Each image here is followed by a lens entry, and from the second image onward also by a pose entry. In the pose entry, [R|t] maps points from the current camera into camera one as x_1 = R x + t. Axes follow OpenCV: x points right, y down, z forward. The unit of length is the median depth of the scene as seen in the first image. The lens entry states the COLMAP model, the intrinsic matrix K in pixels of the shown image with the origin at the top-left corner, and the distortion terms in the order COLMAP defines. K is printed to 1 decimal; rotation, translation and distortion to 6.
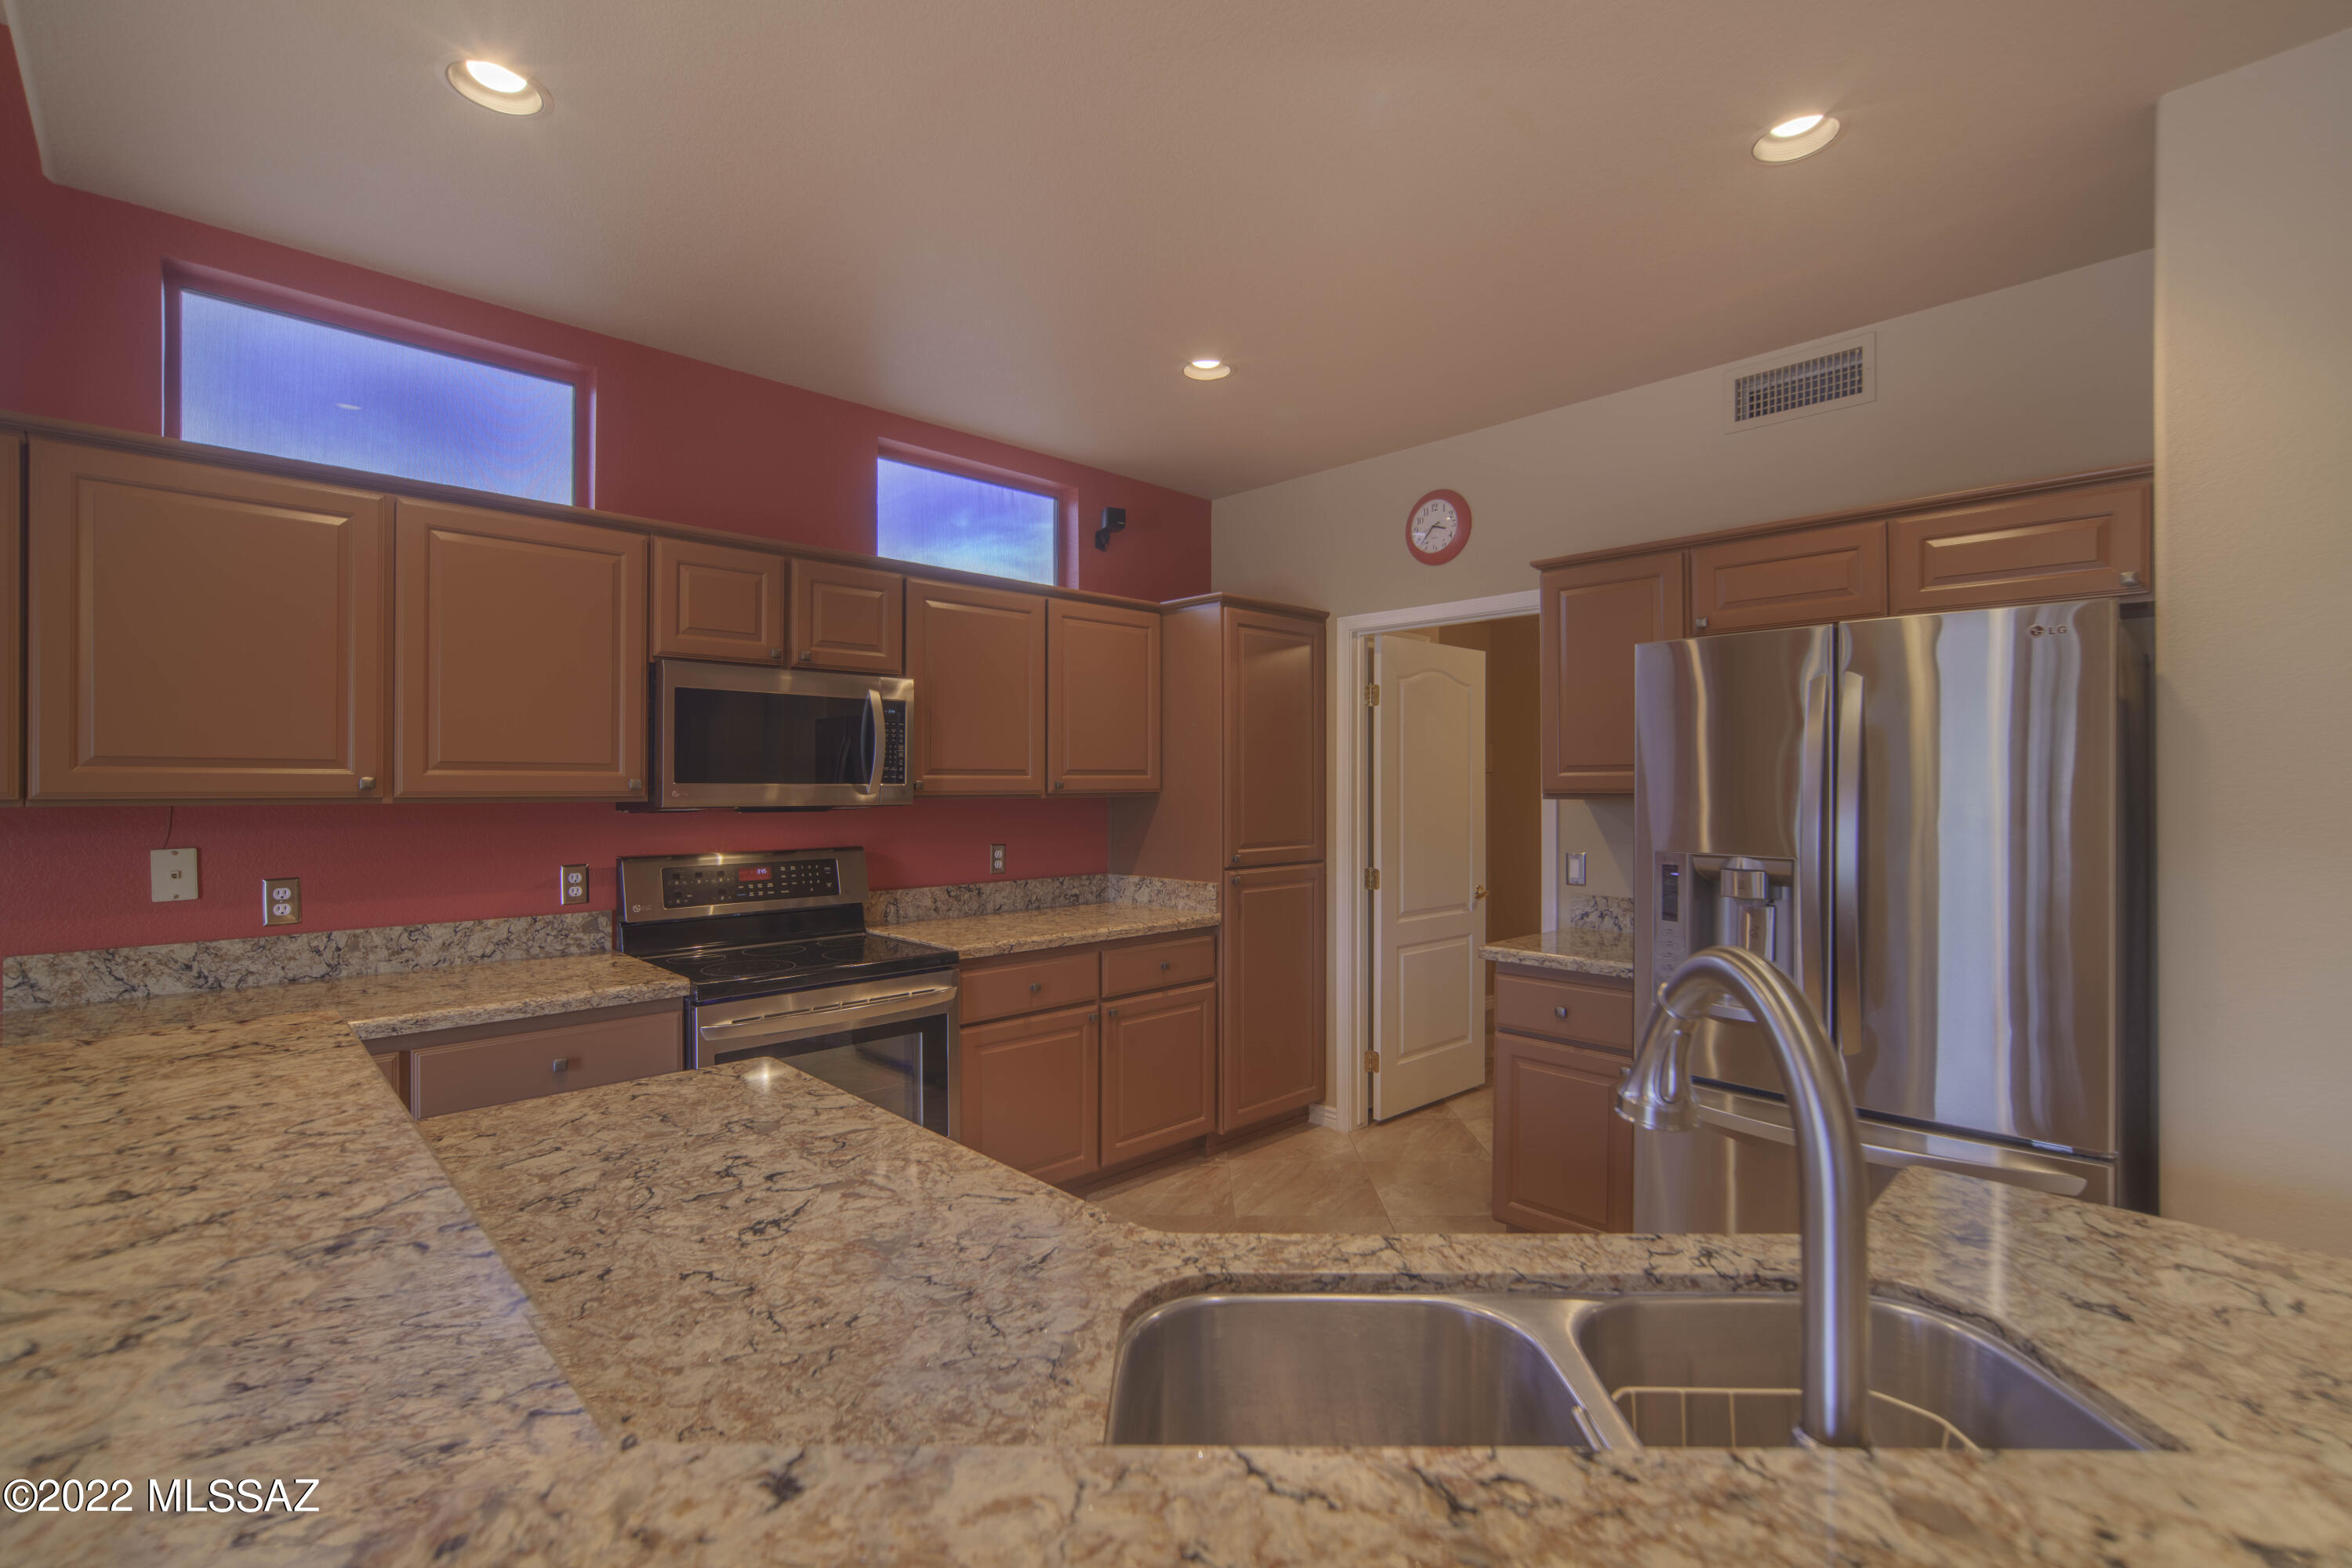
lens RADIAL K [[1036.1, 0, 1173.1], [0, 1036.1, 780.5], [0, 0, 1]] dist [-0.036645, 0.021339]
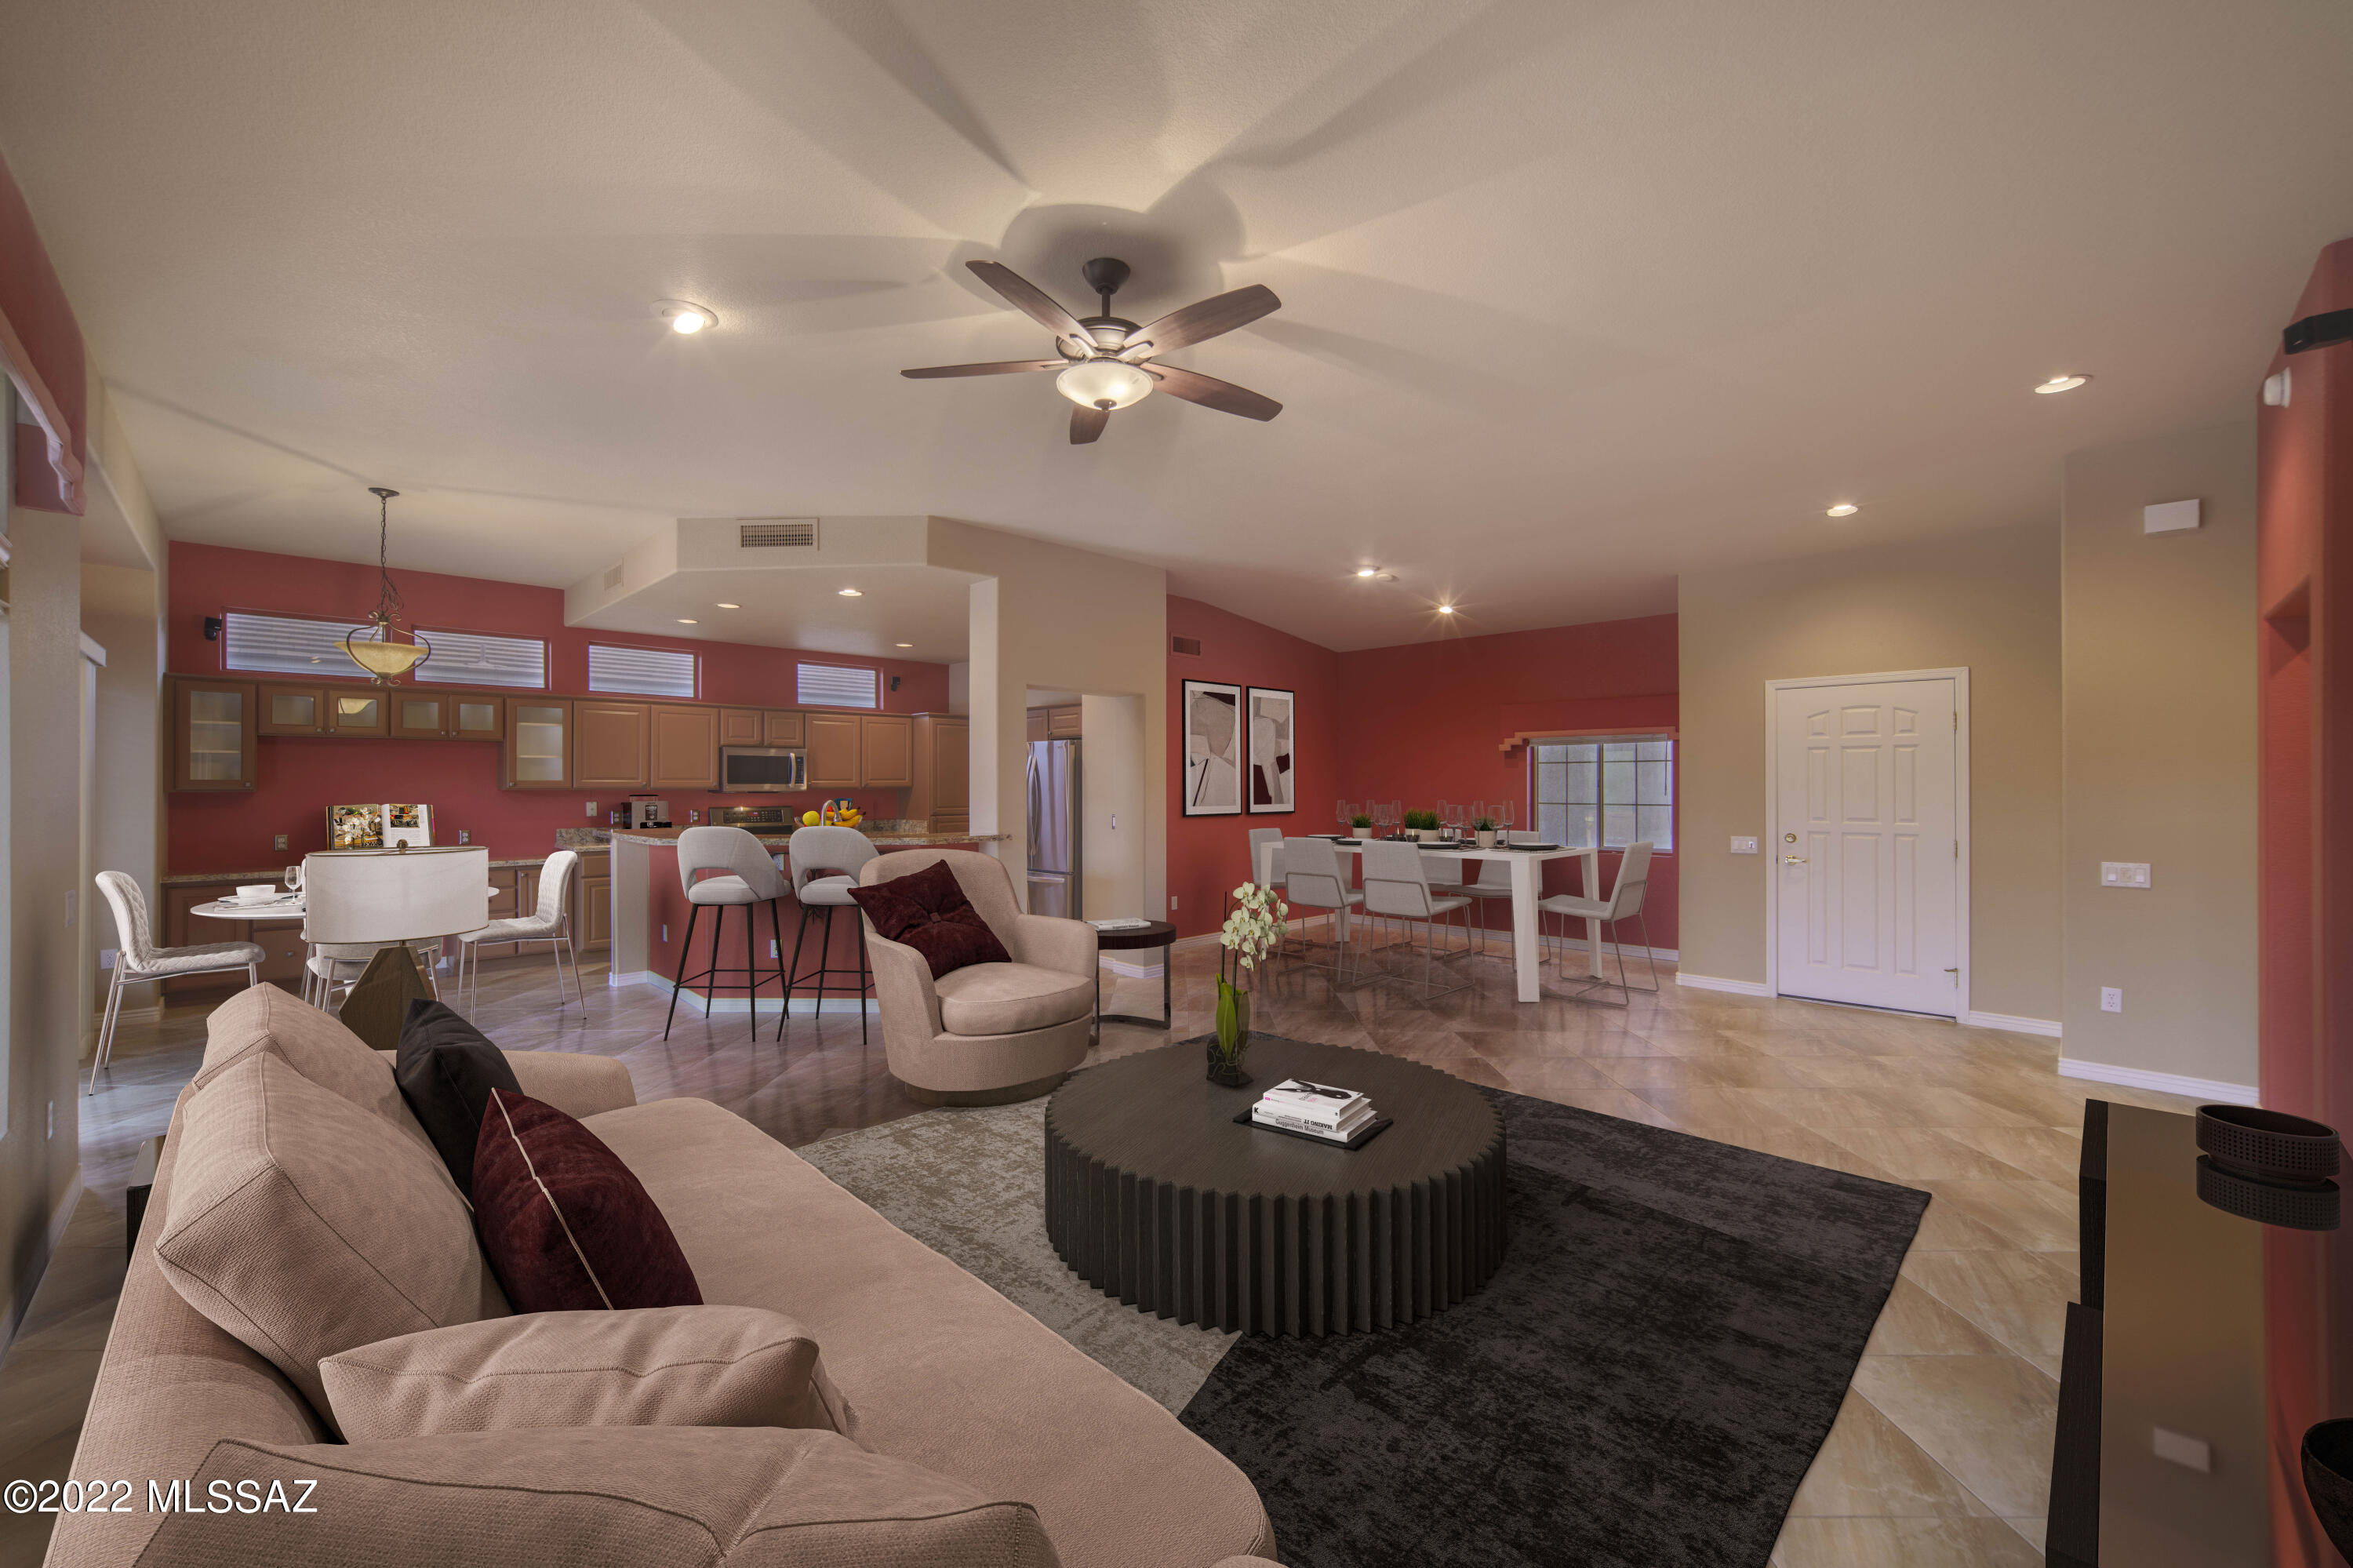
lens RADIAL K [[925.2, 0, 1170.6], [0, 925.2, 780.5], [0, 0, 1]] dist [-0.021767, 0.009782]
pose [[0.999899, 0.000710, 0.014181, 0.846275], [-0.000739, 0.999998, 0.002015, -0.014138], [-0.014180, -0.002026, 0.999897, -1.865729]]
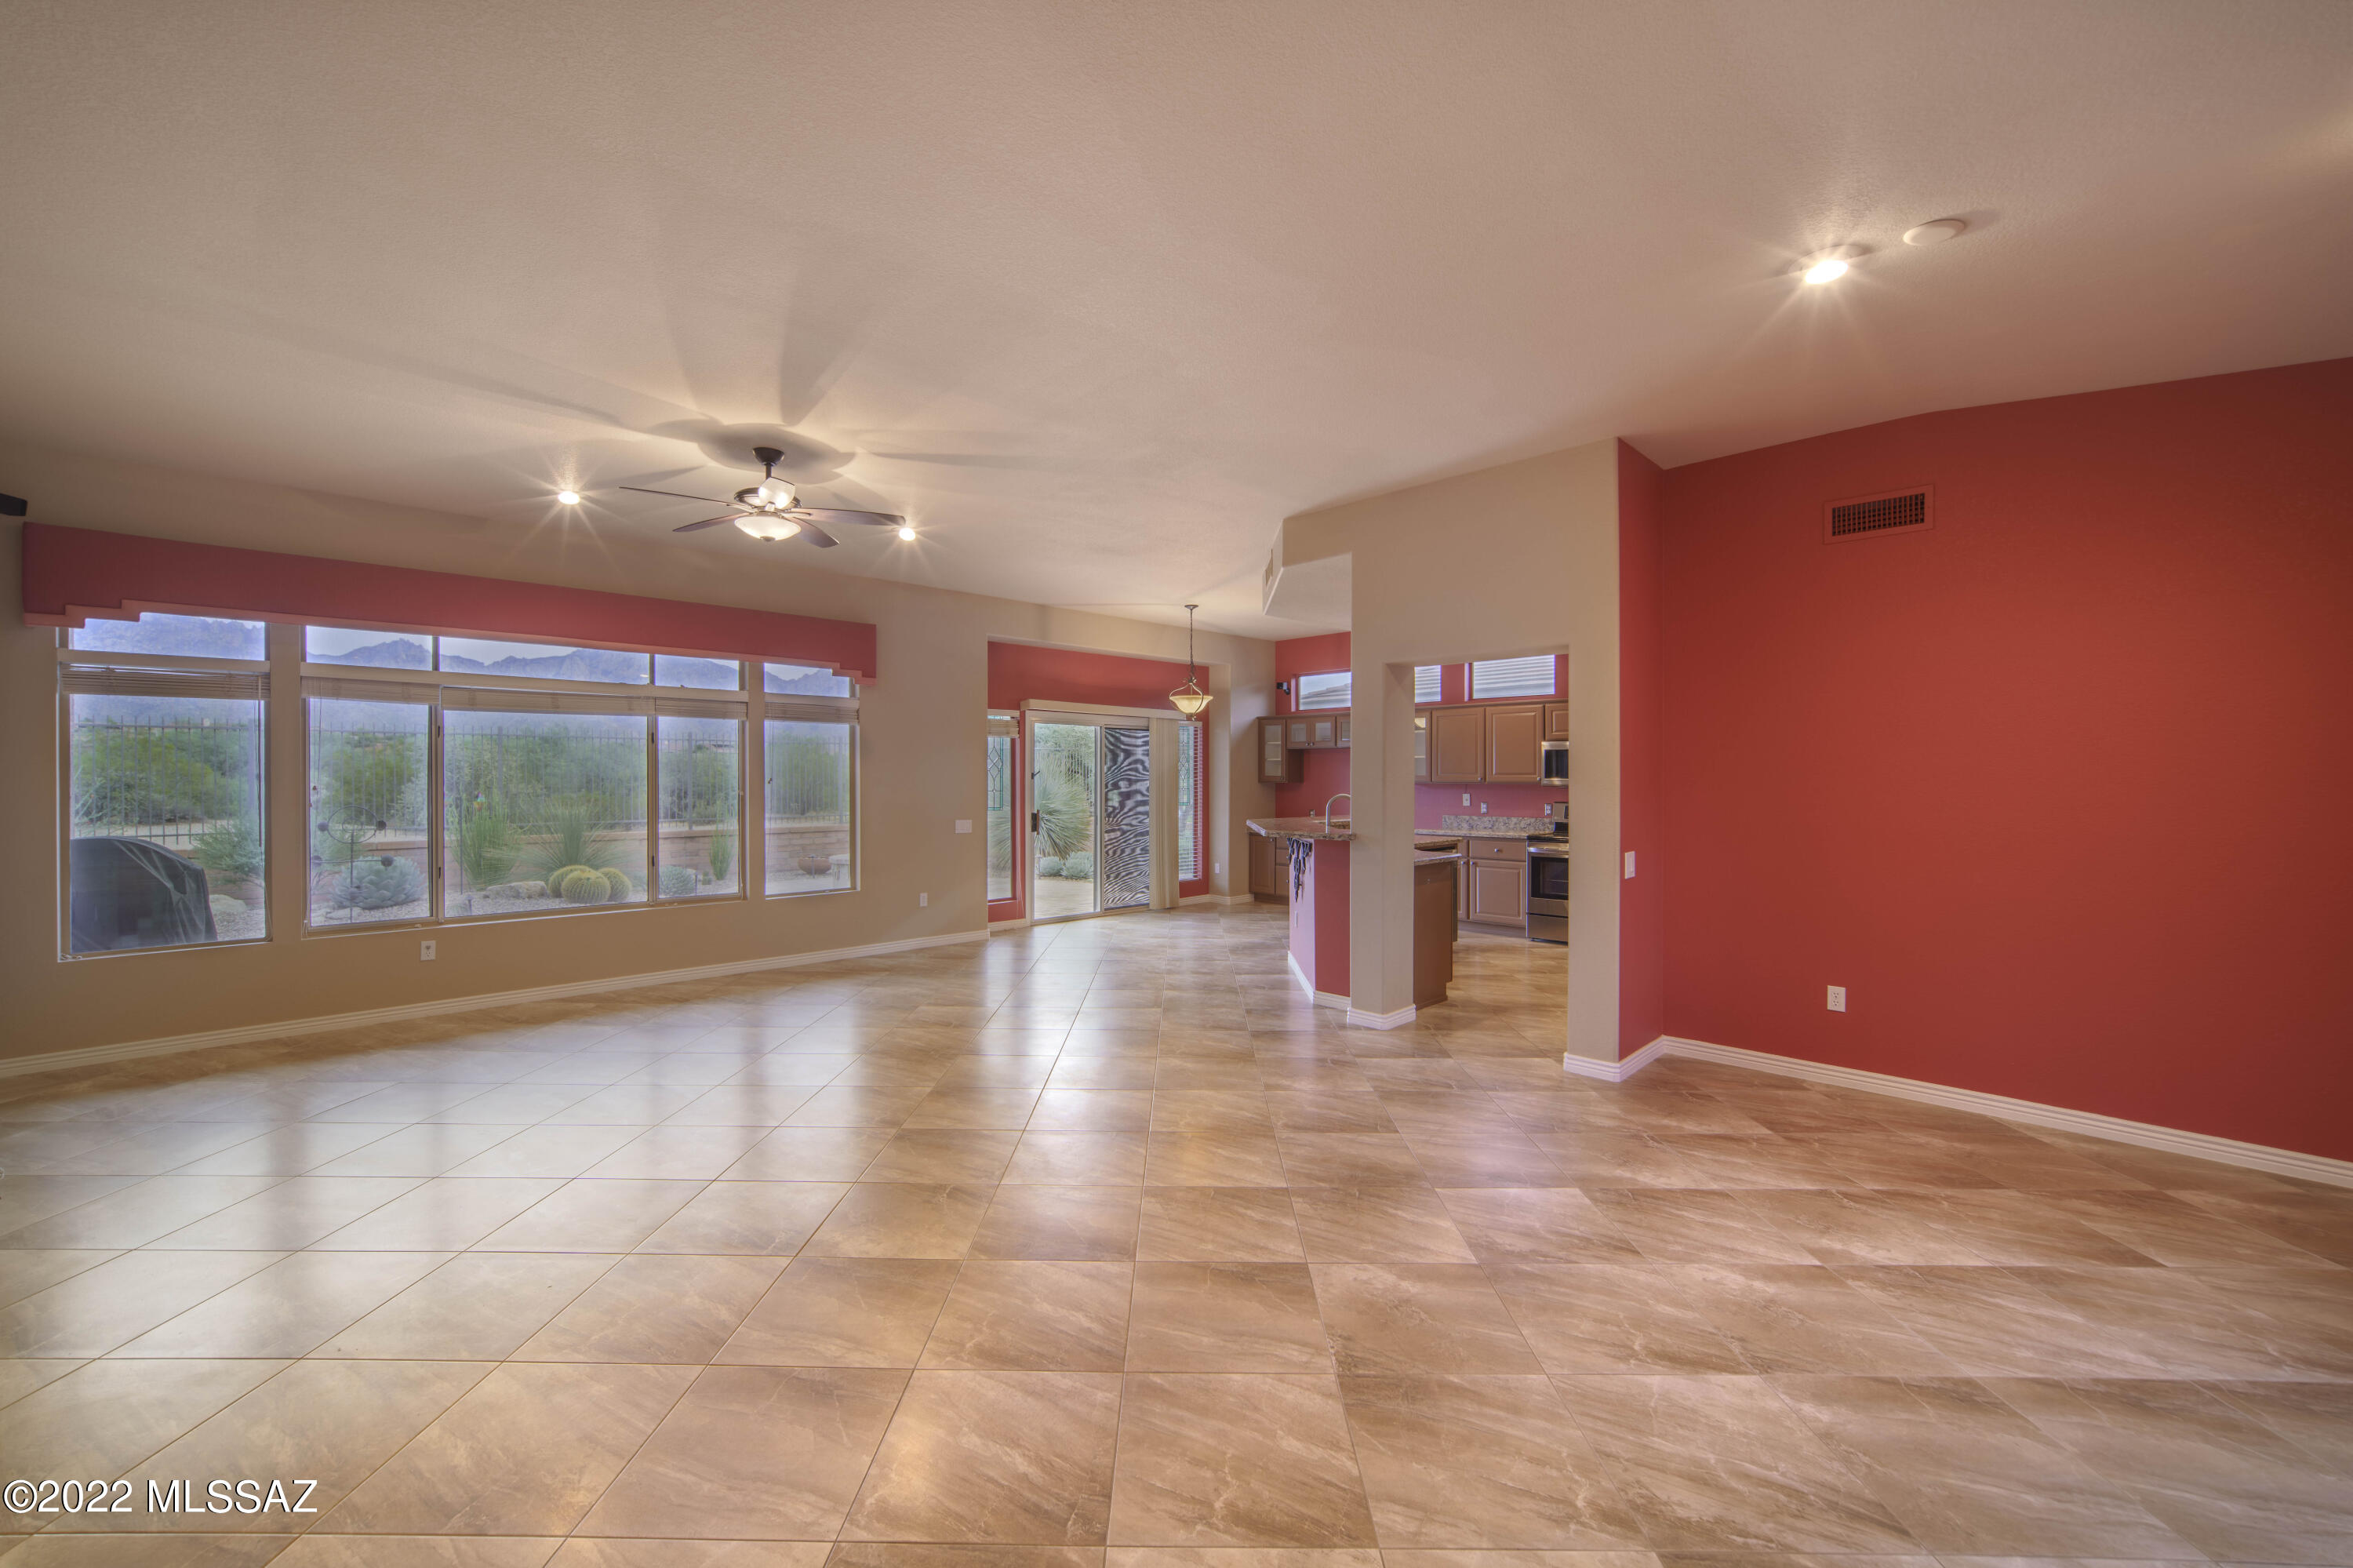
lens RADIAL K [[925.2, 0, 1170.6], [0, 925.2, 780.5], [0, 0, 1]] dist [-0.021767, 0.009782]
pose [[0.002746, 0.004312, -0.999987, 2.343434], [0.003585, 0.999984, 0.004322, -0.007476], [0.999990, -0.003597, 0.002731, -0.207681]]
